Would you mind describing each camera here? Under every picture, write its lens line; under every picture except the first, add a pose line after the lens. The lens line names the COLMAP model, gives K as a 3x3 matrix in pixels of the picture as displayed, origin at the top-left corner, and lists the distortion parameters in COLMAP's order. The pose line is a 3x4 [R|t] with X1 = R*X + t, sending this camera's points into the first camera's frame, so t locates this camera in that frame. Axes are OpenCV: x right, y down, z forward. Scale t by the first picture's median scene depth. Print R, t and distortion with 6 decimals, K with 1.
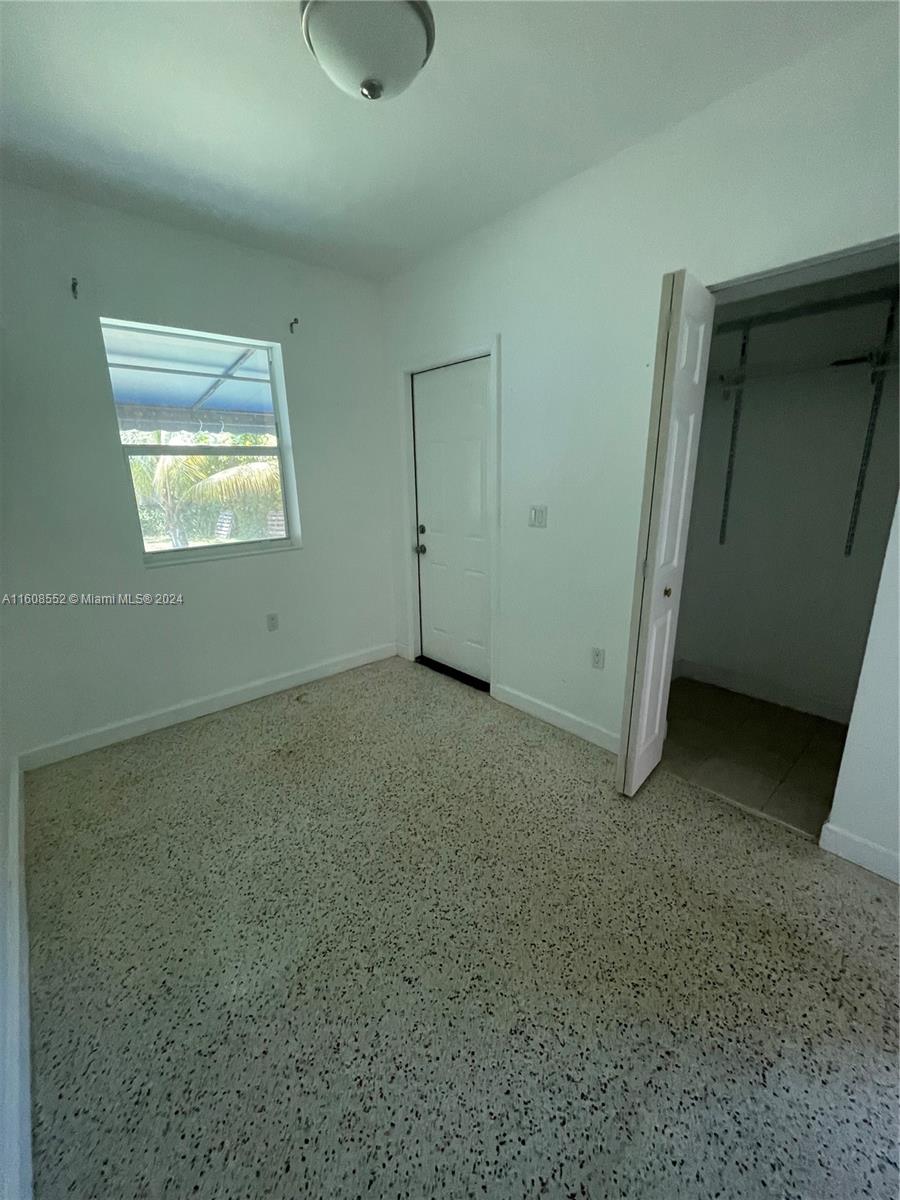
lens RADIAL K [[484.3, 0, 452.1], [0, 484.3, 595.2], [0, 0, 1]] dist [-0.001870, -0.000400]
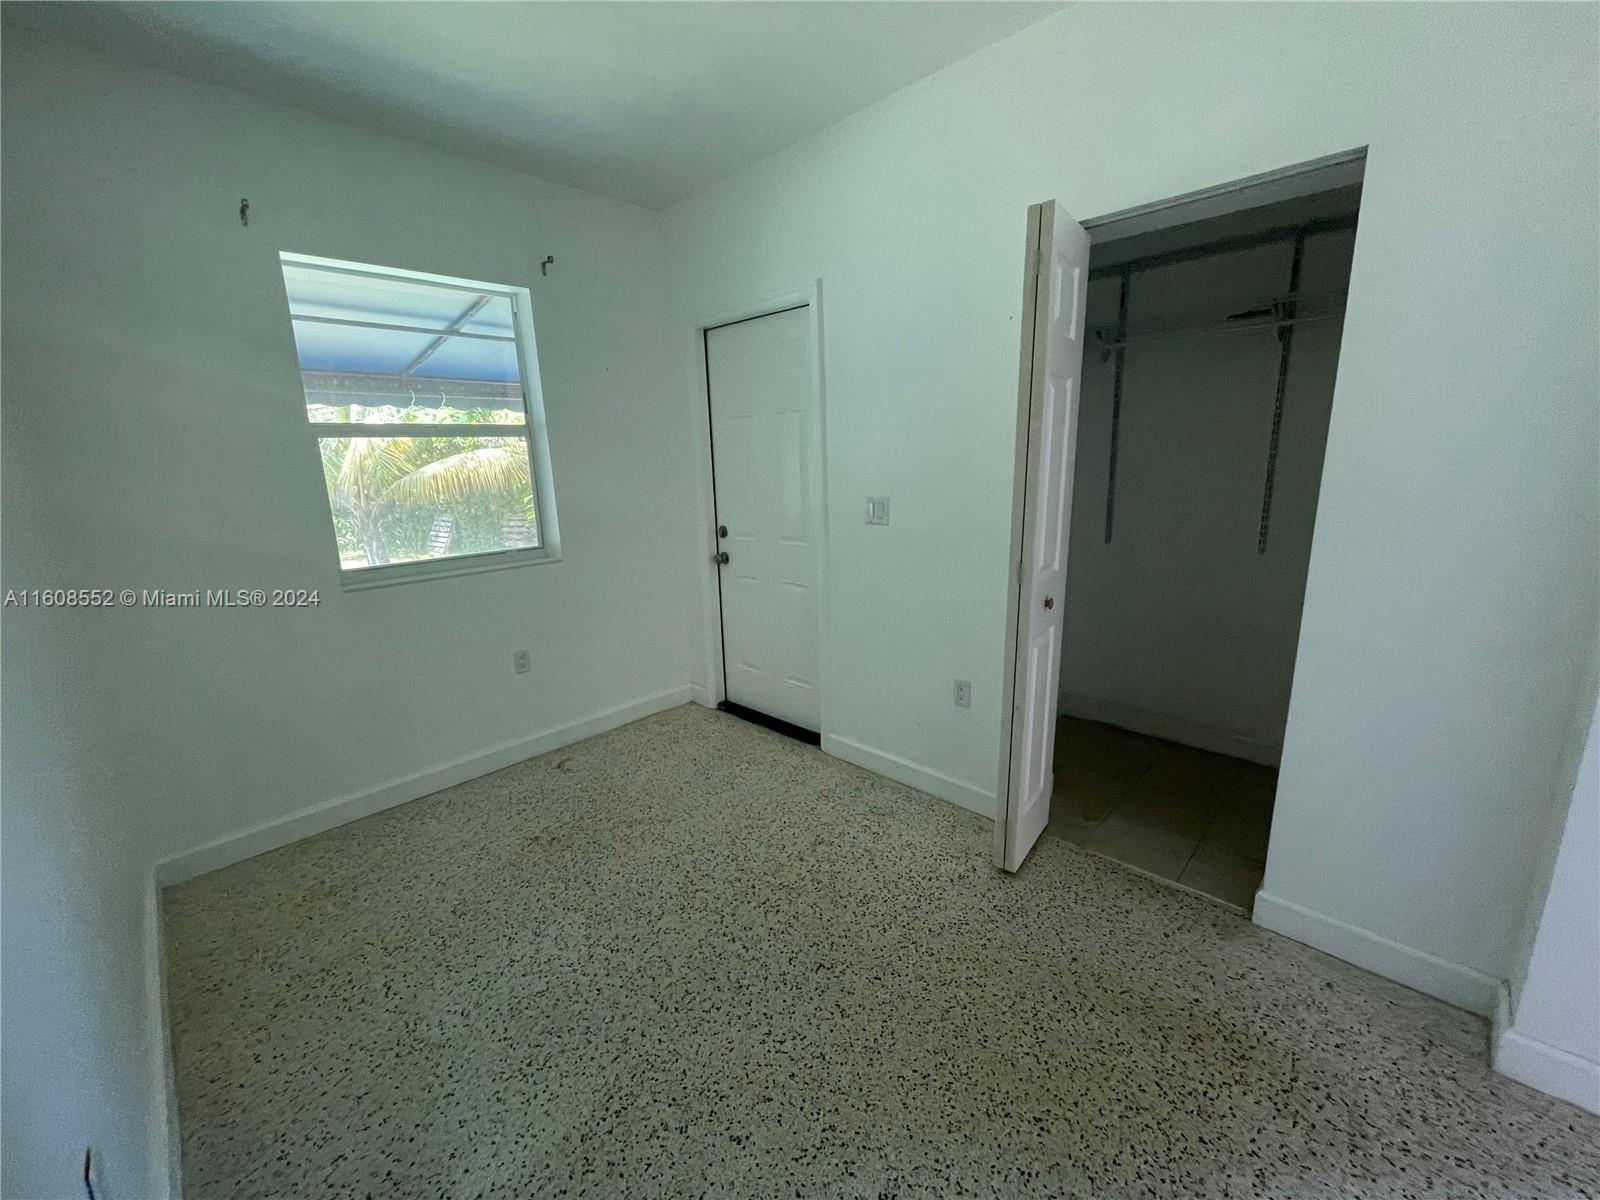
lens RADIAL K [[645.8, 0, 801.0], [0, 645.8, 595.2], [0, 0, 1]] dist [-0.001870, -0.000400]
pose [[0.997041, -0.028337, 0.071463, -0.030787], [0.031173, 0.998758, -0.038875, 0.010000], [-0.070273, 0.040987, 0.996685, -0.011369]]
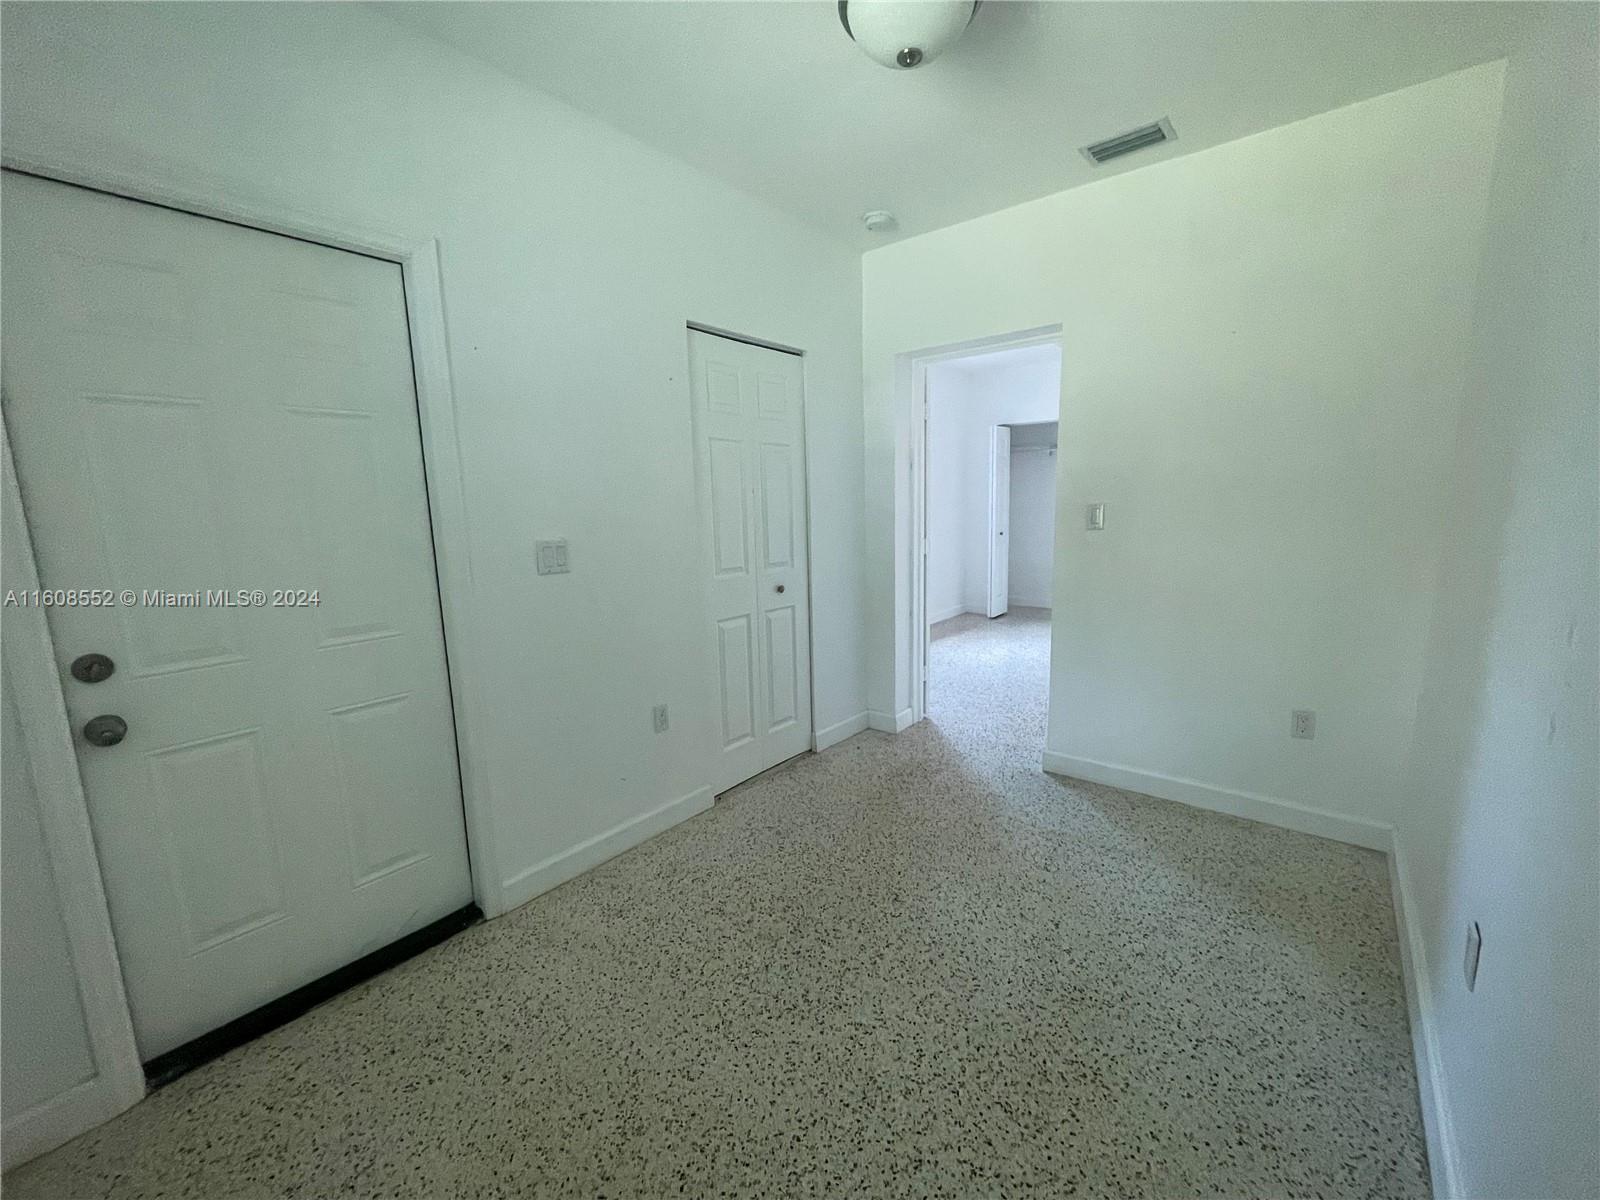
lens RADIAL K [[645.8, 0, 793.2], [0, 645.8, 601.2], [0, 0, 1]] dist [-0.001870, -0.000400]
pose [[-0.155804, -0.134802, 0.978547, -1.051437], [0.268115, 0.947683, 0.173240, -0.252810], [-0.950705, 0.289355, -0.111511, 1.195775]]
